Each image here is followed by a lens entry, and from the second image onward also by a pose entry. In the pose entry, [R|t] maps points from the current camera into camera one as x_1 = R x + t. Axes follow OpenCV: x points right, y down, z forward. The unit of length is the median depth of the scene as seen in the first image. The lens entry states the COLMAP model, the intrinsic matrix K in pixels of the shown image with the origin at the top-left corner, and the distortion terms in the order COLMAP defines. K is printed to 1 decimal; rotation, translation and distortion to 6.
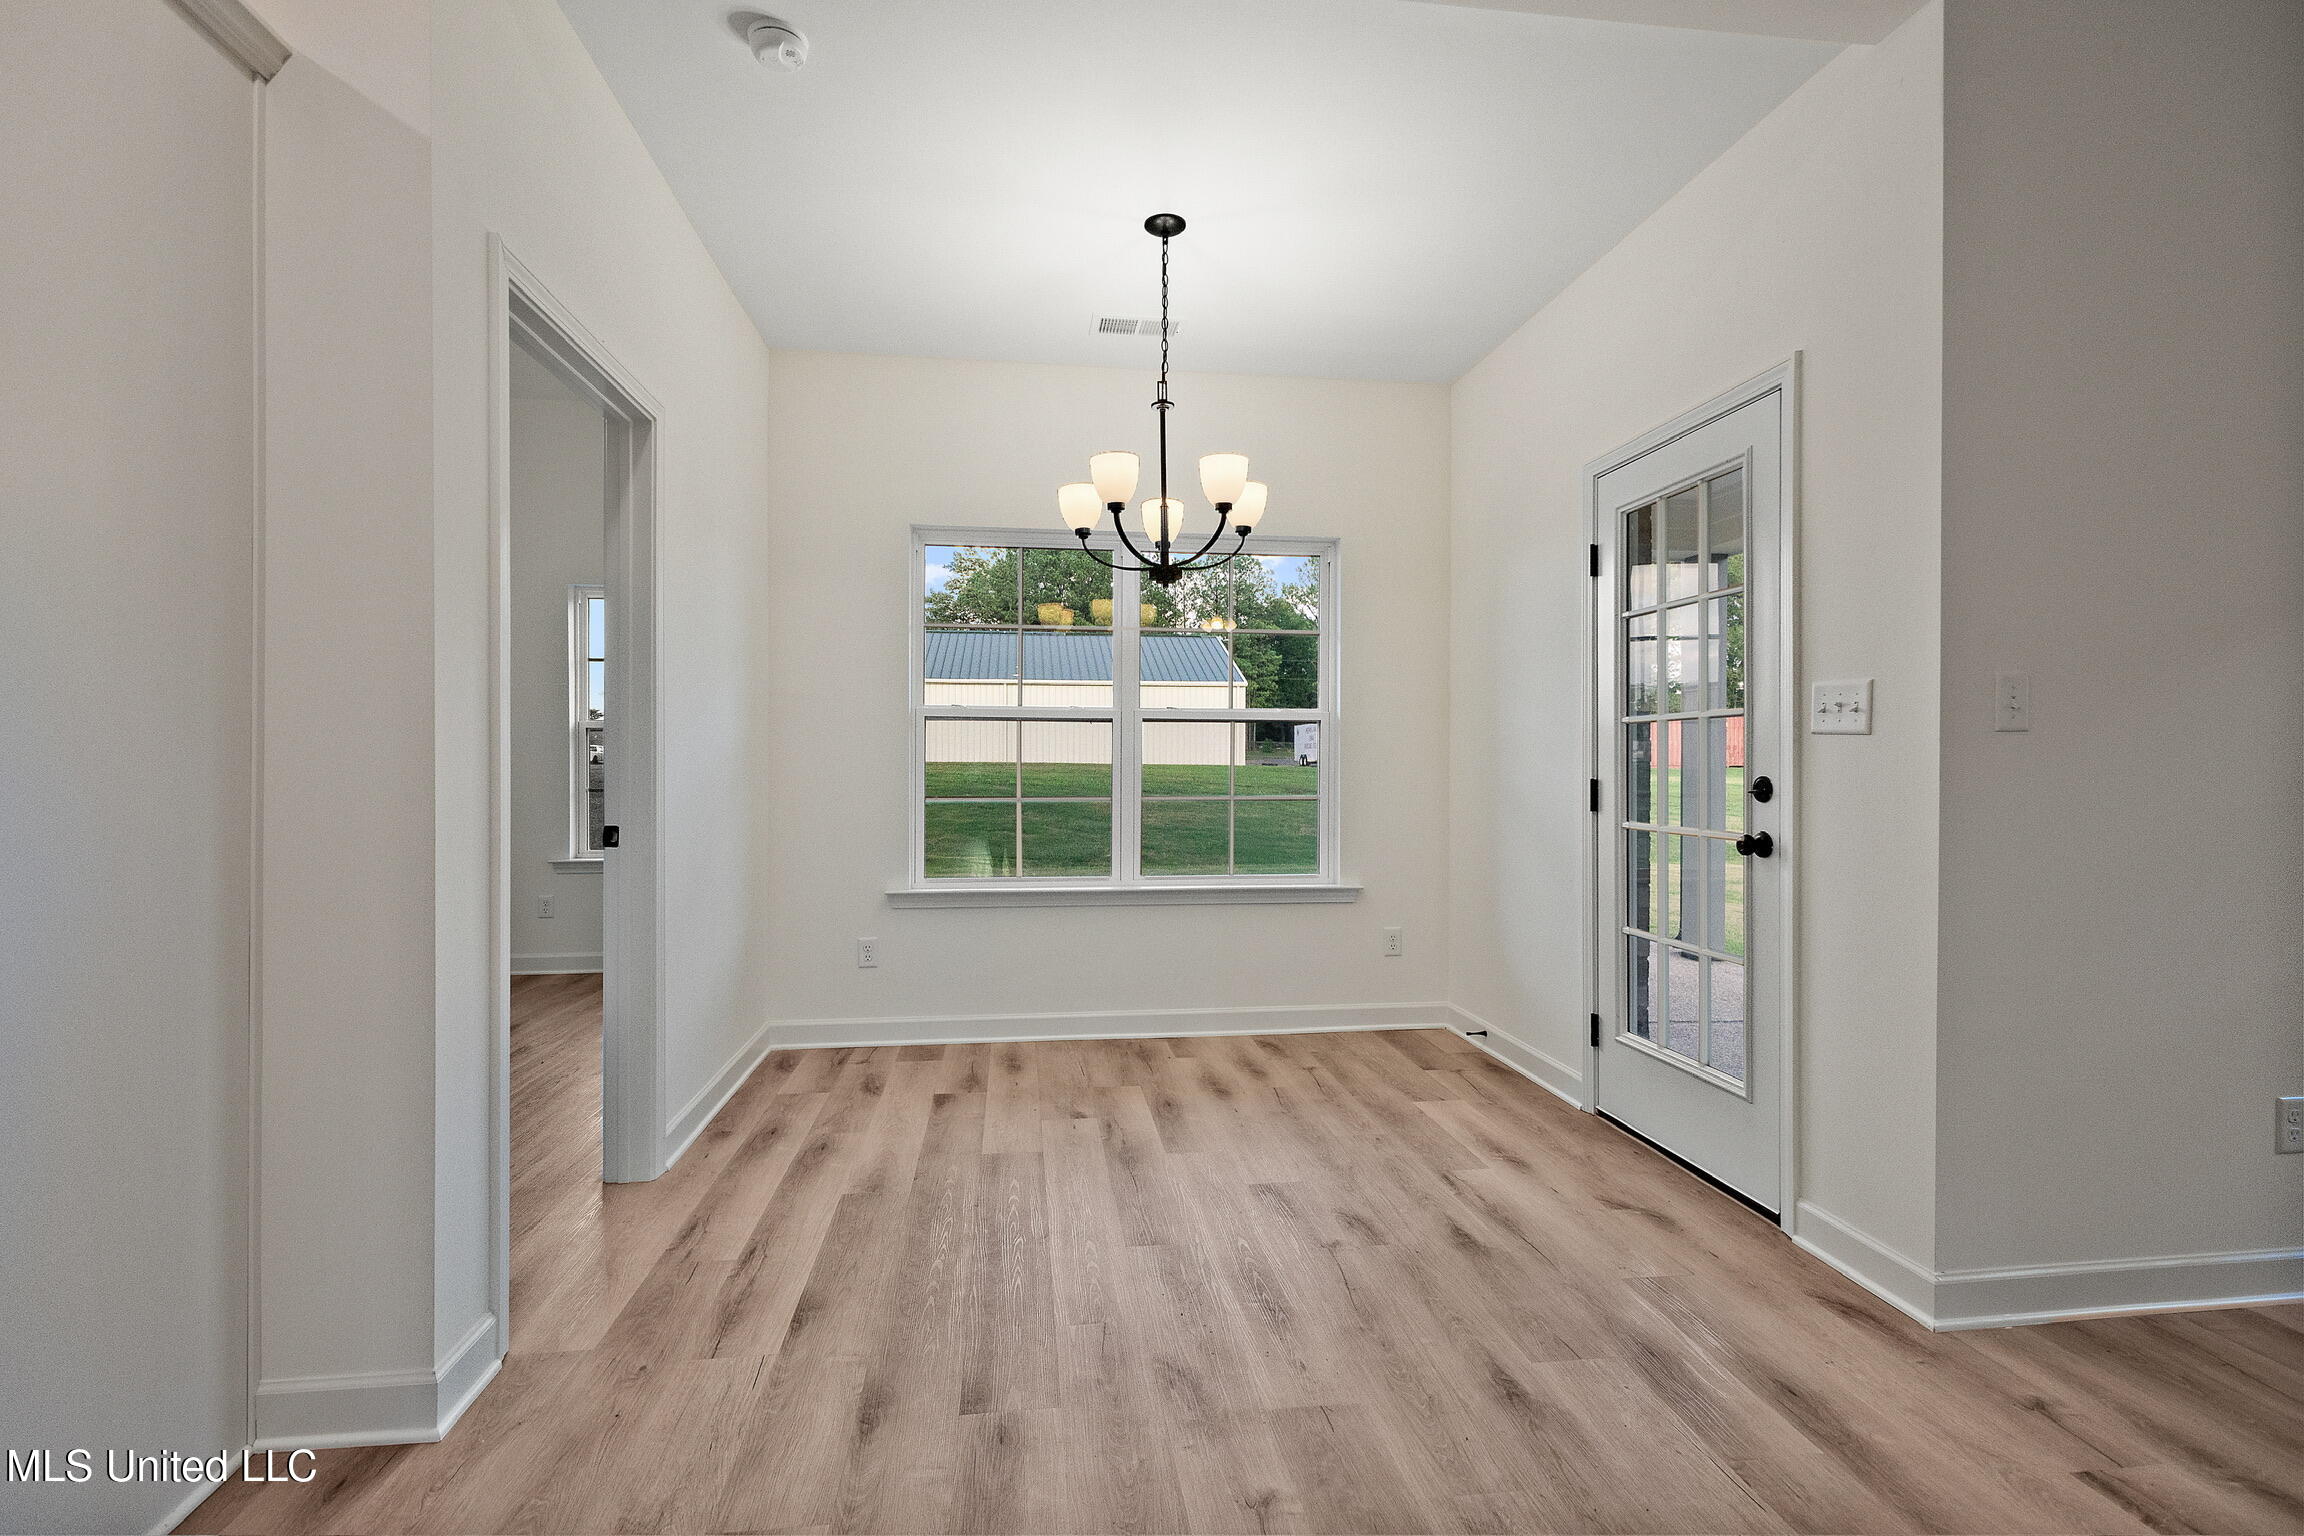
lens RADIAL K [[1049.1, 0, 1154.4], [0, 1049.1, 772.5], [0, 0, 1]] dist [0.012205, -0.004439]
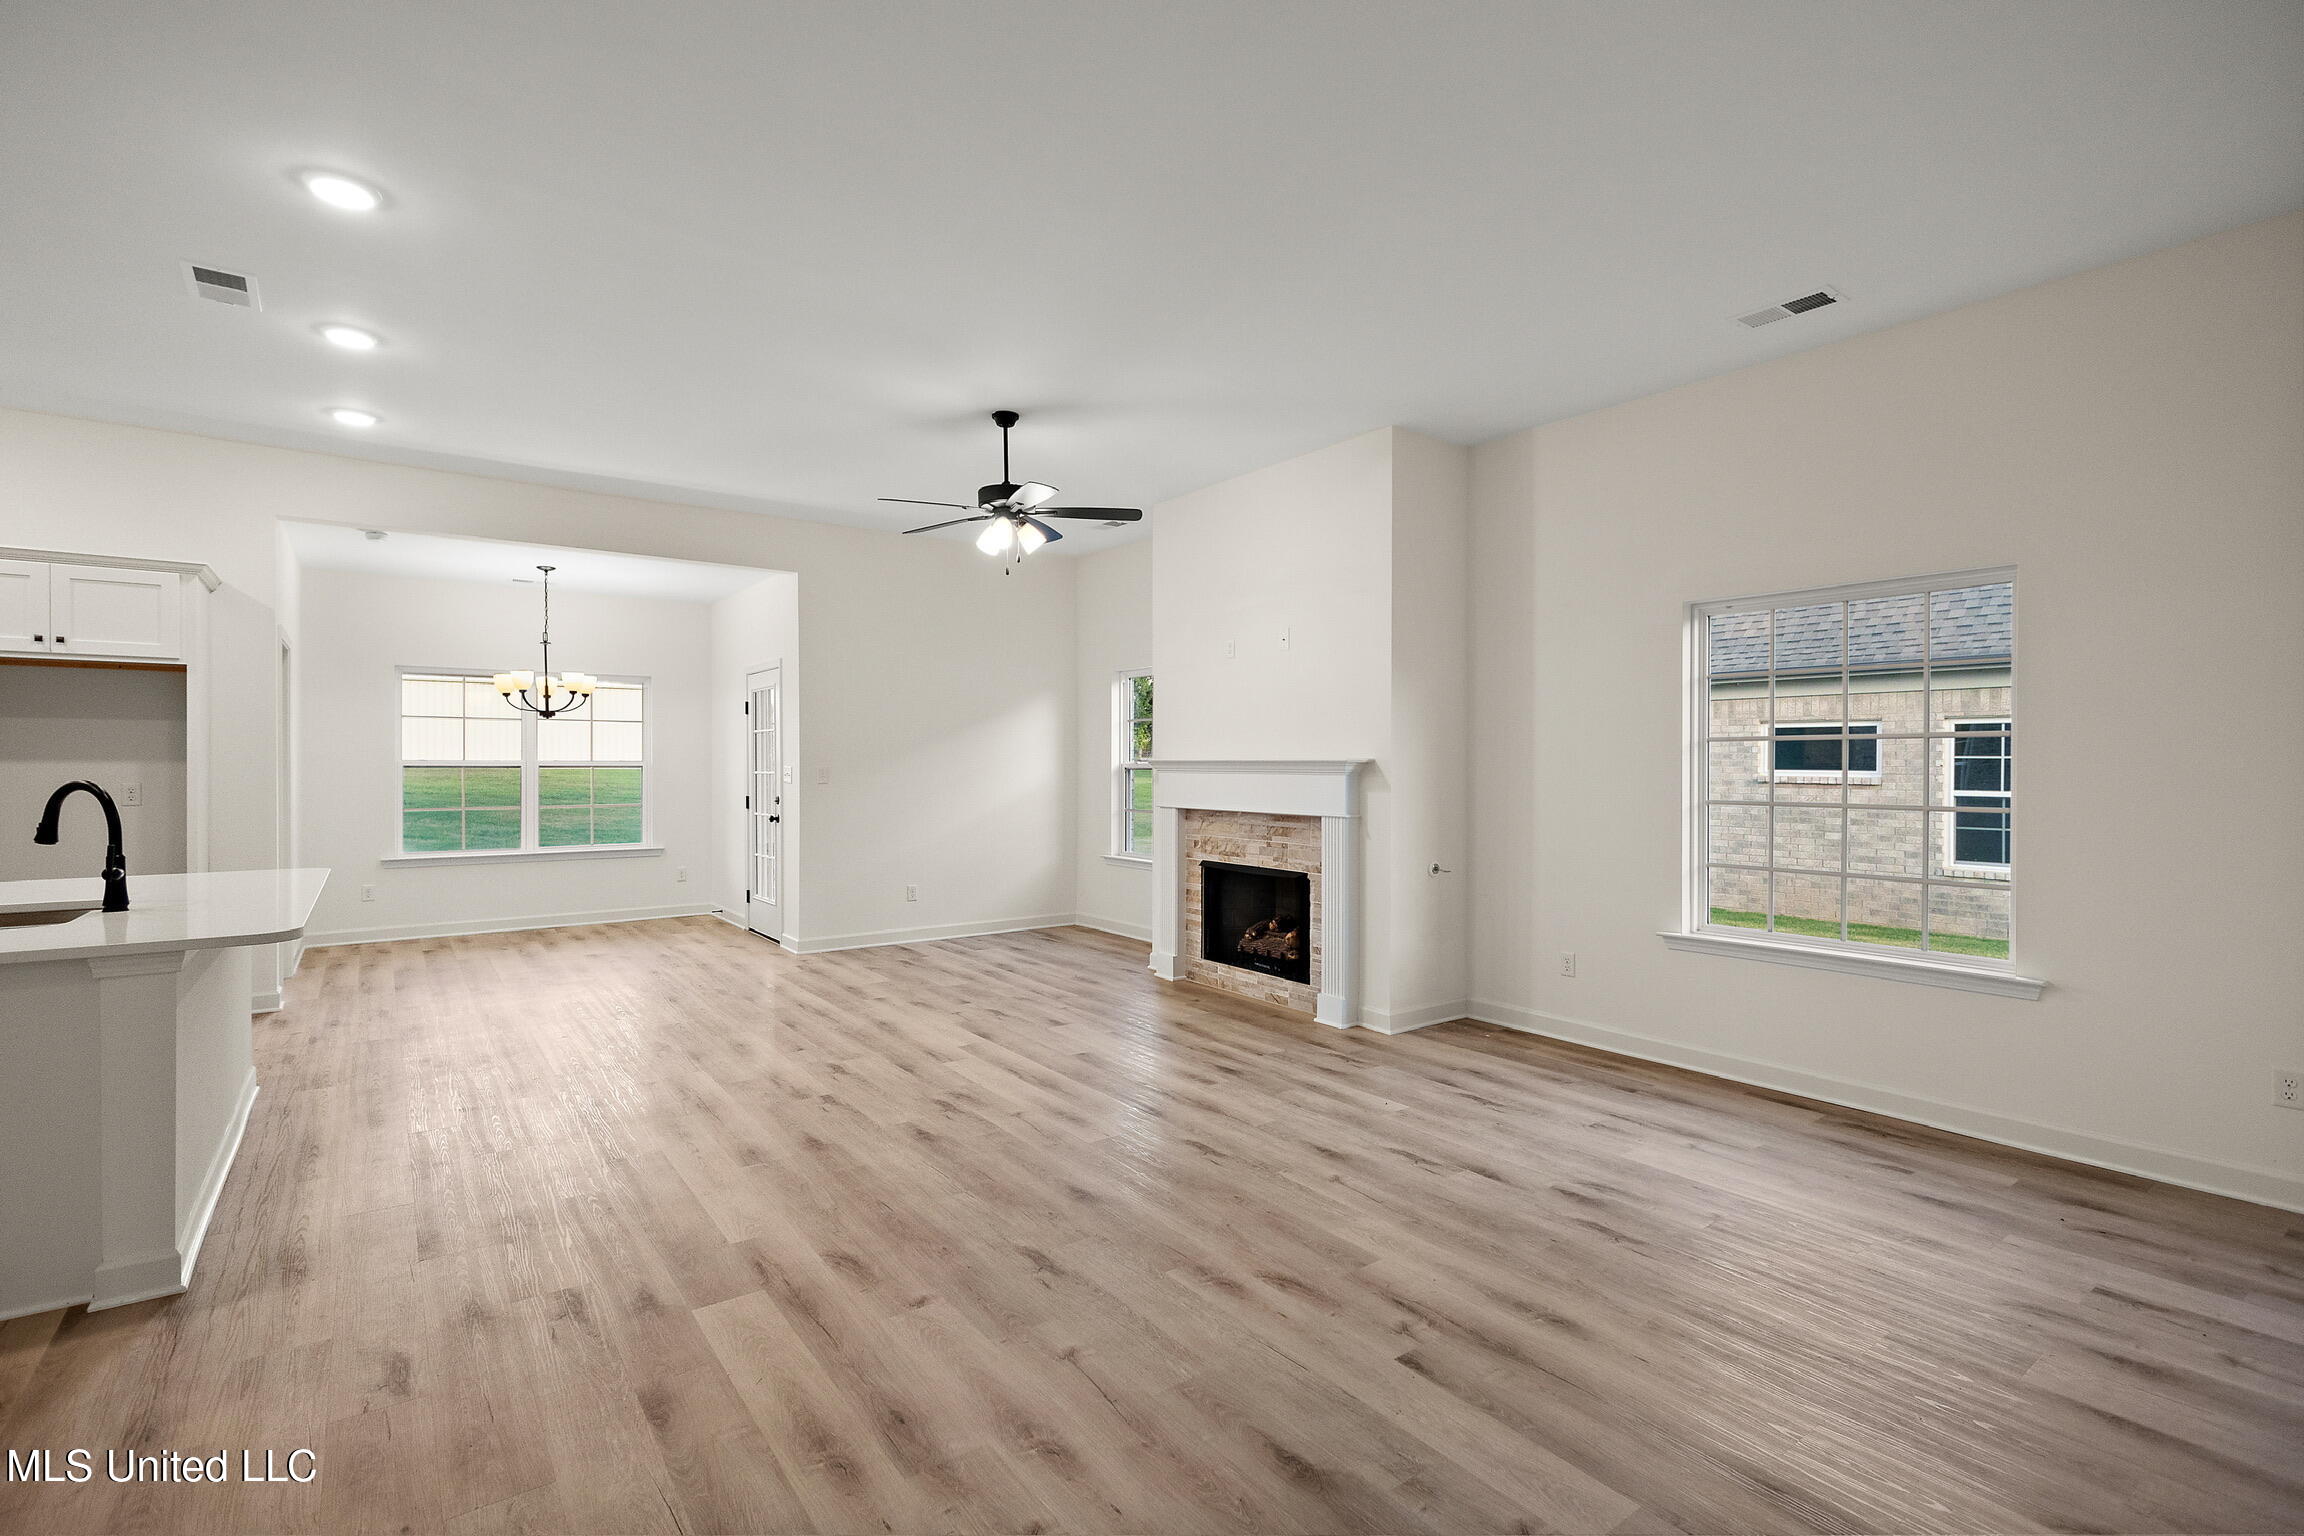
lens RADIAL K [[1049.1, 0, 1149.8], [0, 1049.1, 769.6], [0, 0, 1]] dist [0.012205, -0.004439]
pose [[0.876635, -0.005053, 0.481130, 0.058069], [0.005555, 0.999984, 0.000381, -0.054007], [-0.481124, 0.002338, 0.876649, -1.723524]]
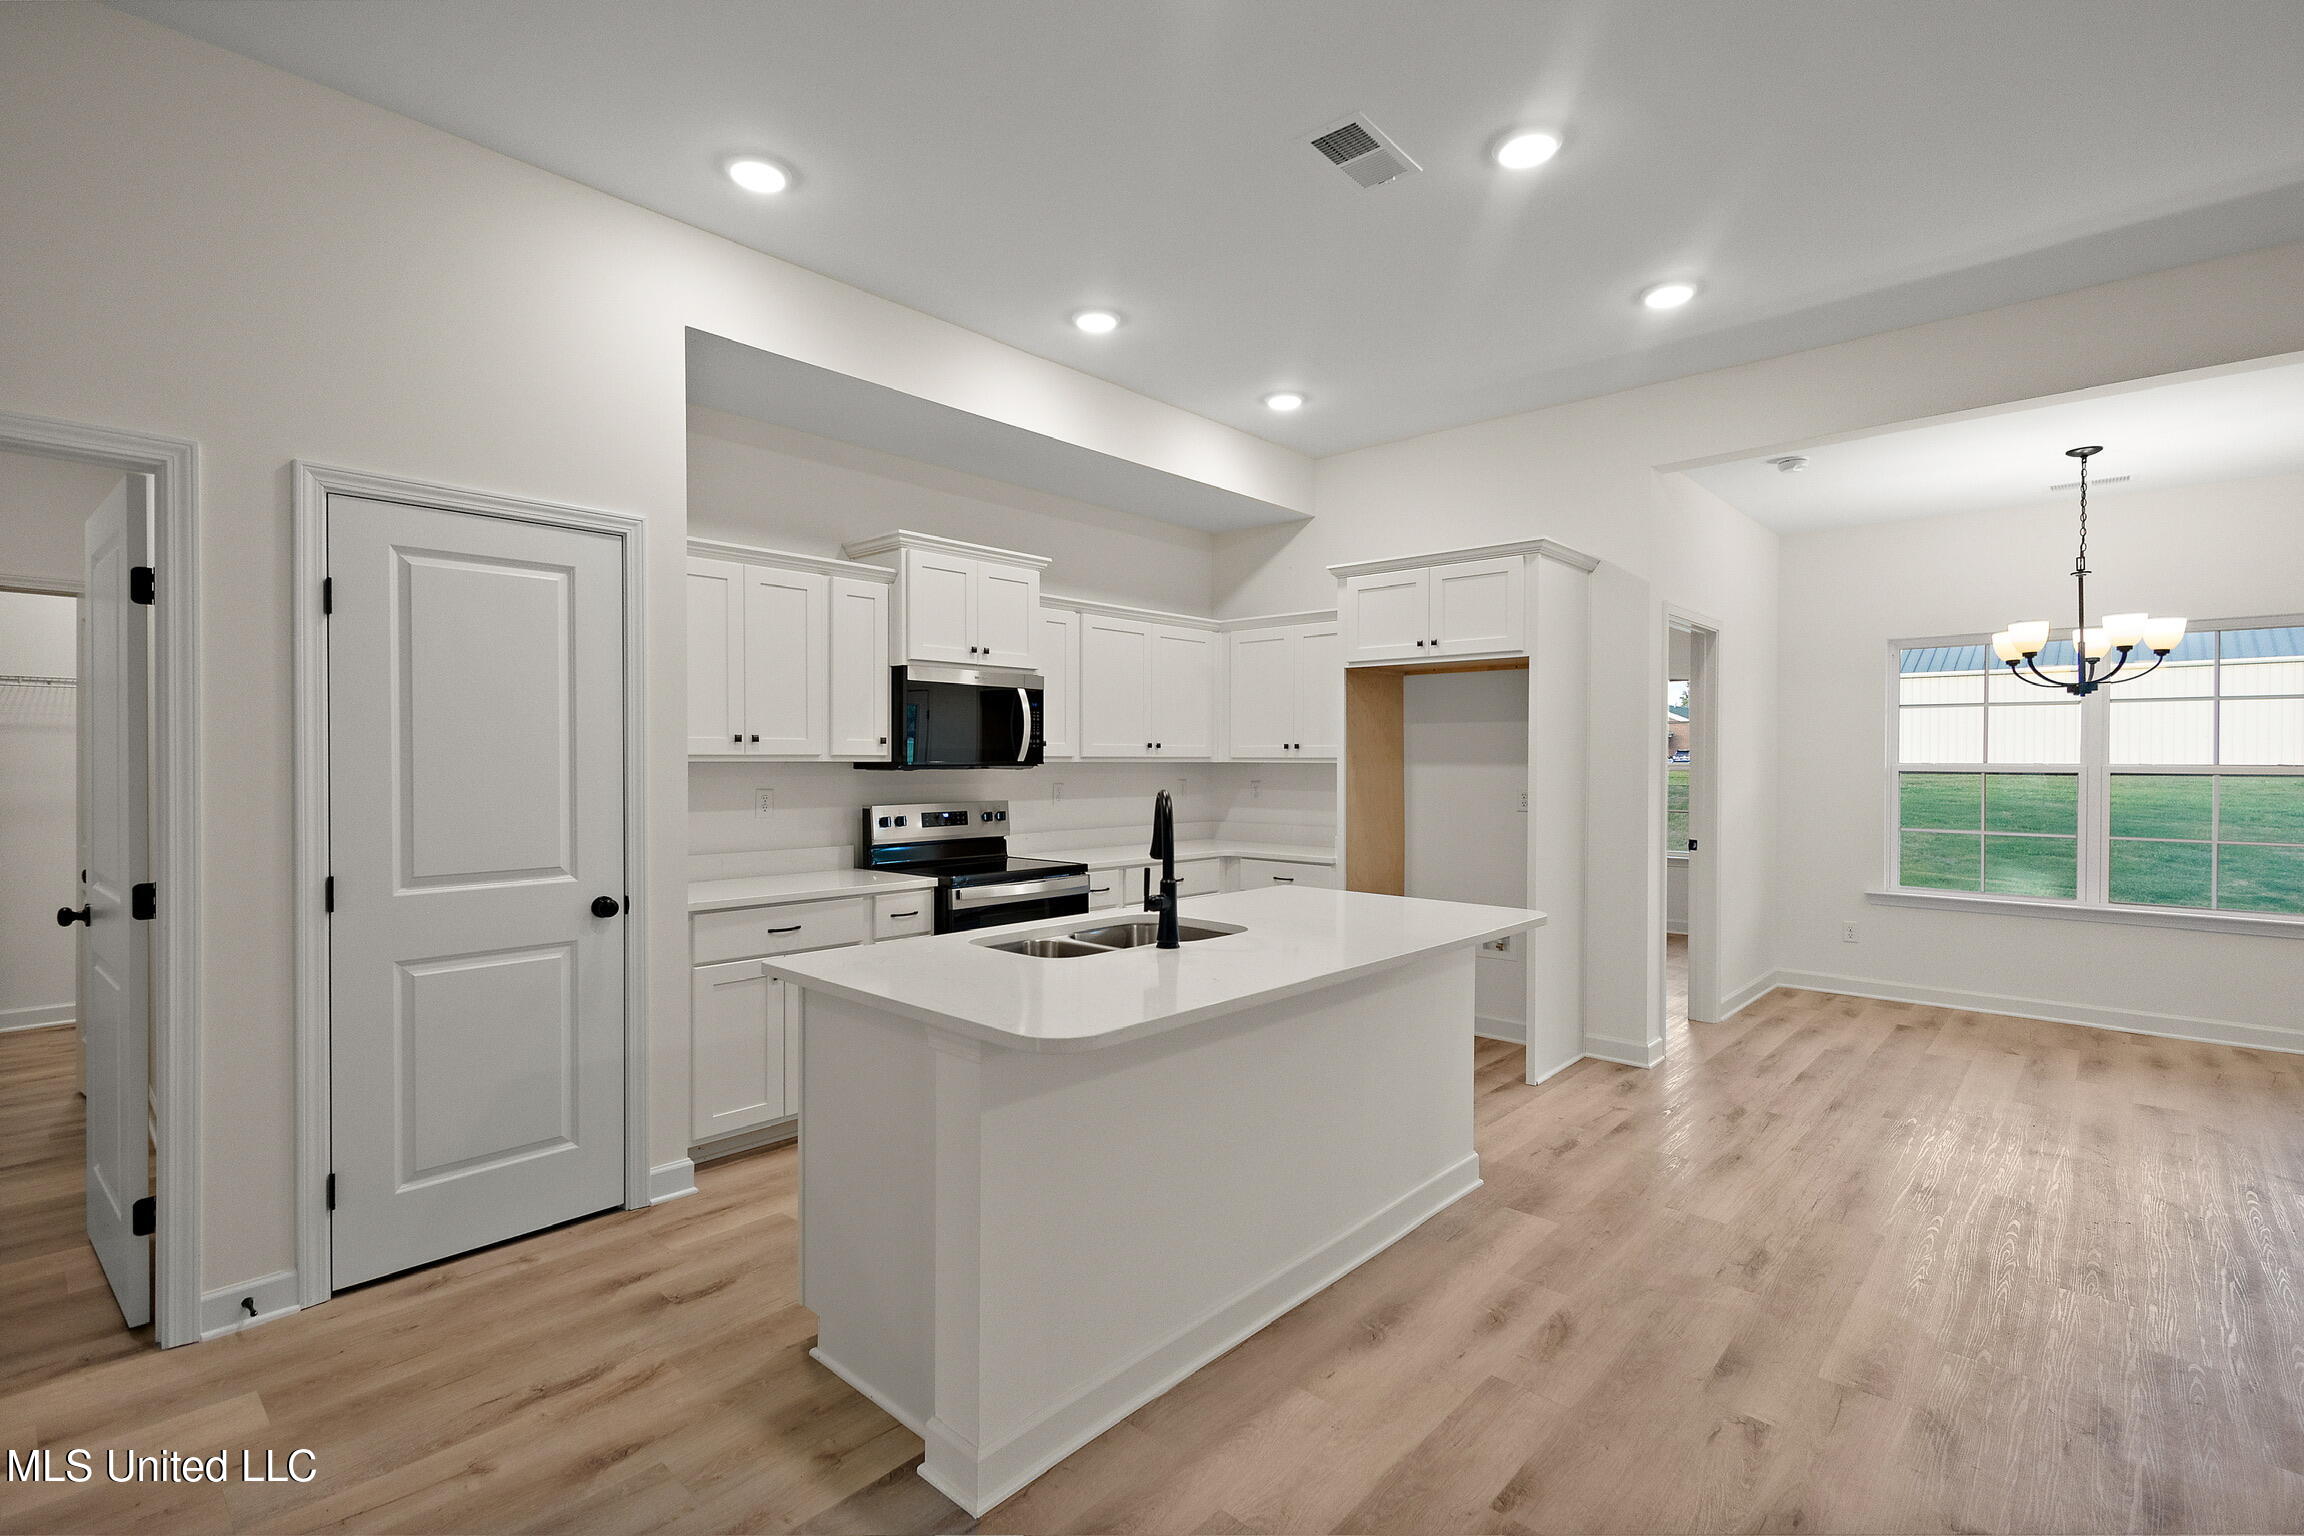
lens RADIAL K [[1049.1, 0, 1144.3], [0, 1049.1, 767.4], [0, 0, 1]] dist [0.012205, -0.004439]
pose [[0.637788, 0.004330, -0.770200, 0.304643], [-0.008016, 0.999967, -0.001016, -0.065535], [0.770171, 0.006822, 0.637801, -0.924944]]
